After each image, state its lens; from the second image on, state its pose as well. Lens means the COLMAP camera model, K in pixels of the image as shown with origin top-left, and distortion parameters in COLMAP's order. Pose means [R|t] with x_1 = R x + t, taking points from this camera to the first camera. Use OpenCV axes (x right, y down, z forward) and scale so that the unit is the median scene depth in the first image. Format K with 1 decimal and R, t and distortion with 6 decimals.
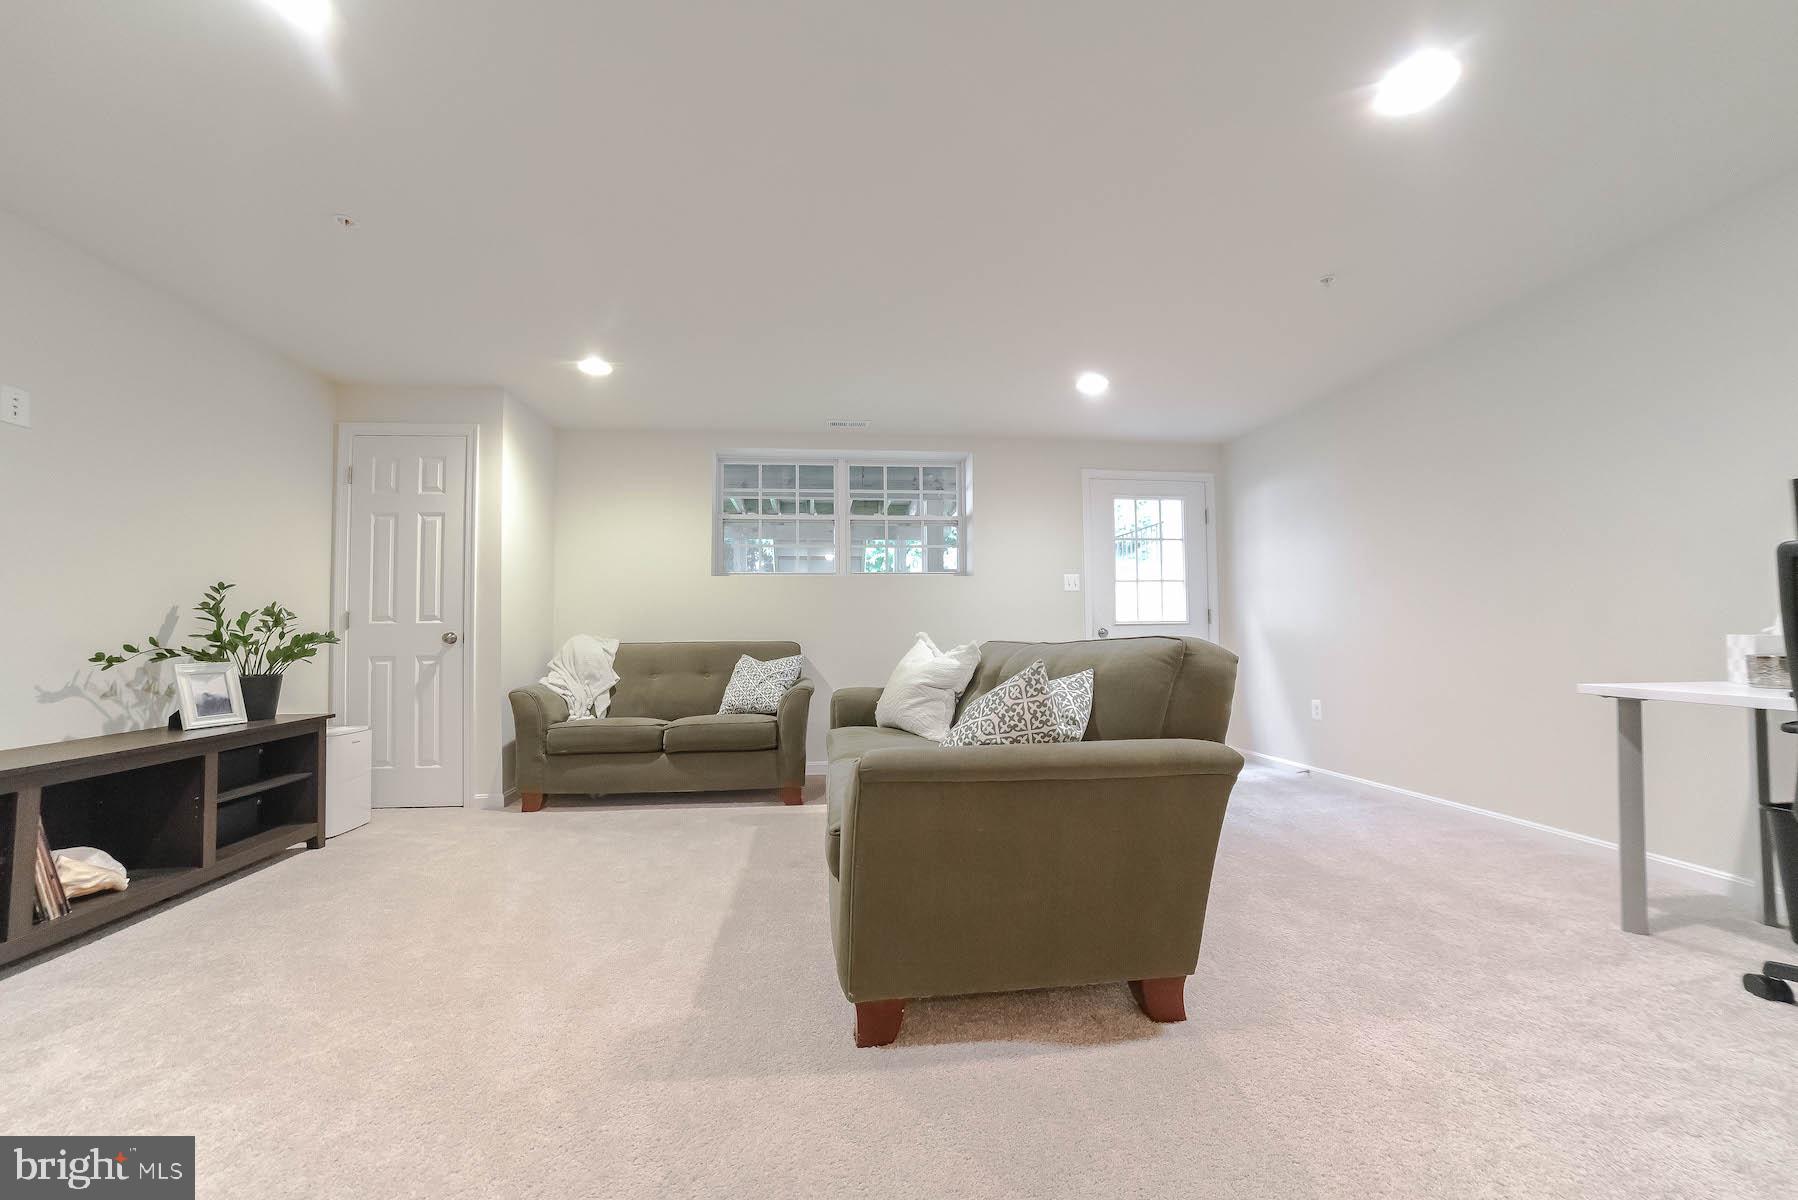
lens RADIAL K [[698.1, 0, 894.0], [0, 698.1, 612.4], [0, 0, 1]] dist [-0.097777, 0.035562]
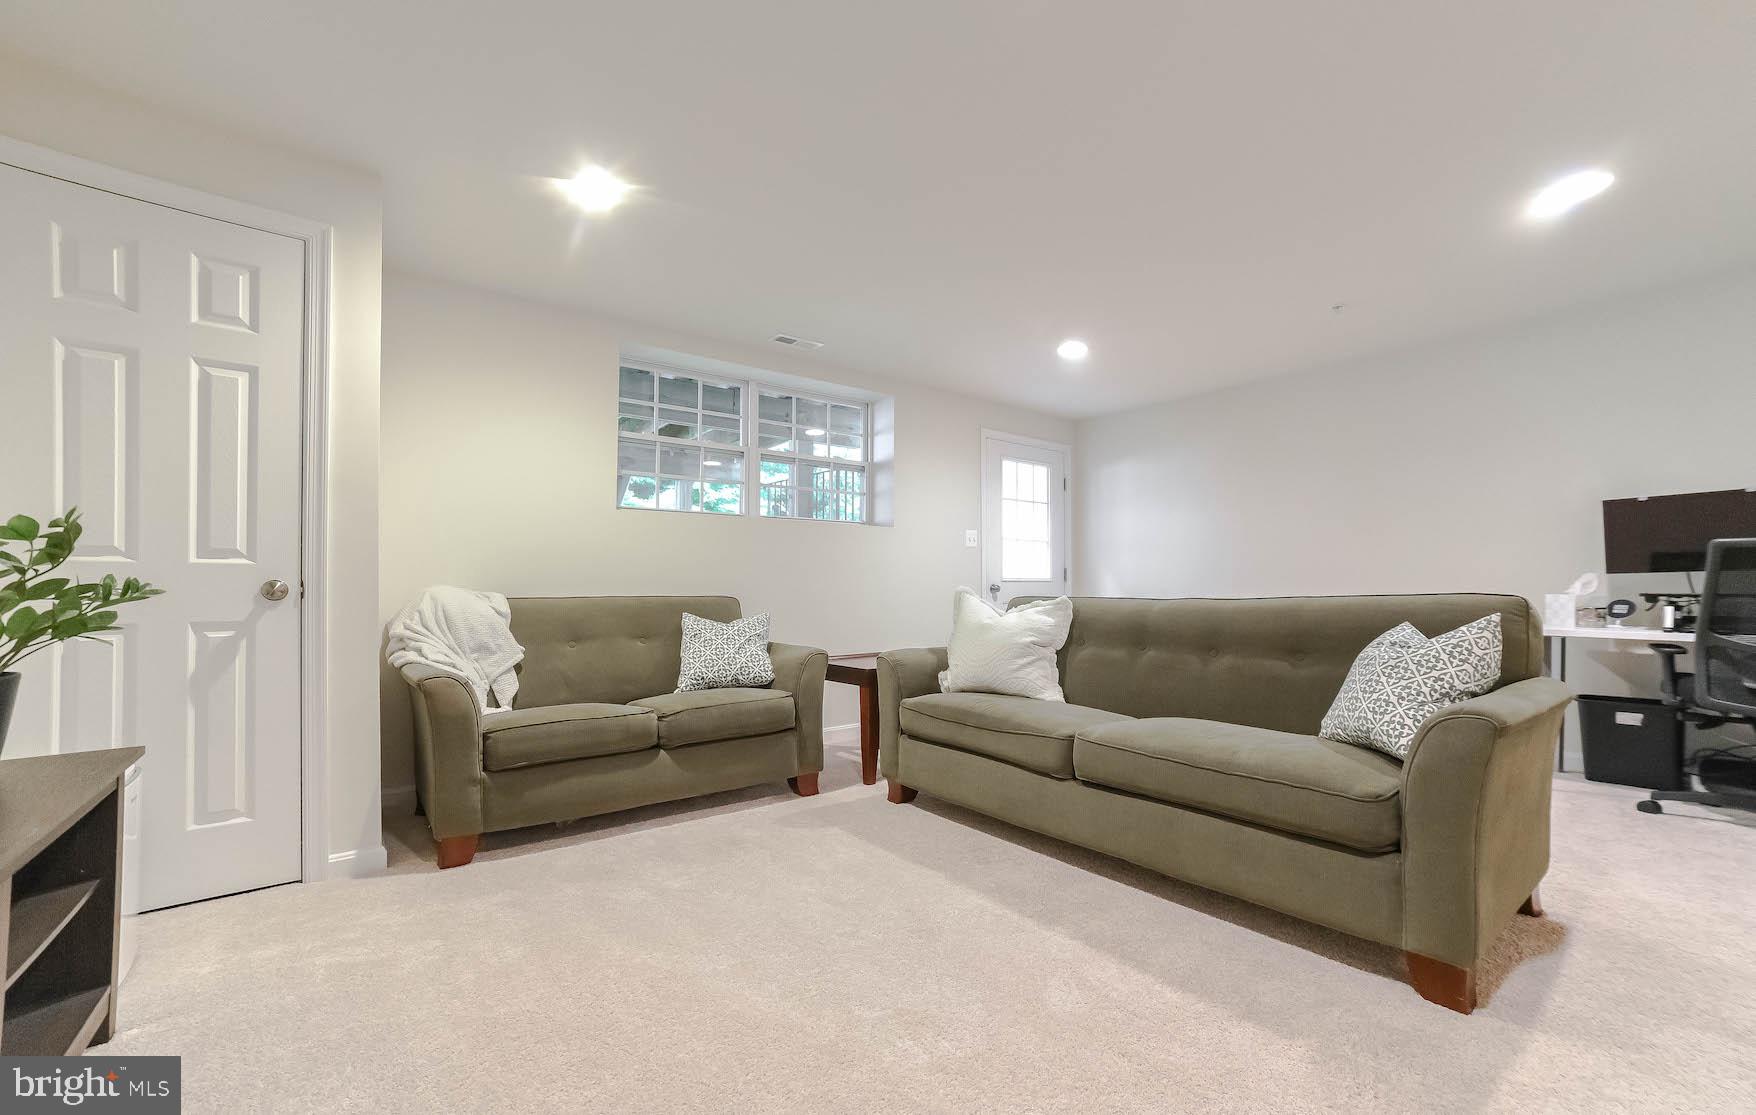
lens RADIAL K [[701.7, 0, 882.9], [0, 701.7, 578.3], [0, 0, 1]] dist [-0.095162, 0.037324]
pose [[0.854738, 0.014974, 0.518844, -0.508276], [-0.023796, 0.999663, 0.010350, 0.009894], [-0.518515, -0.021192, 0.854806, 0.253355]]
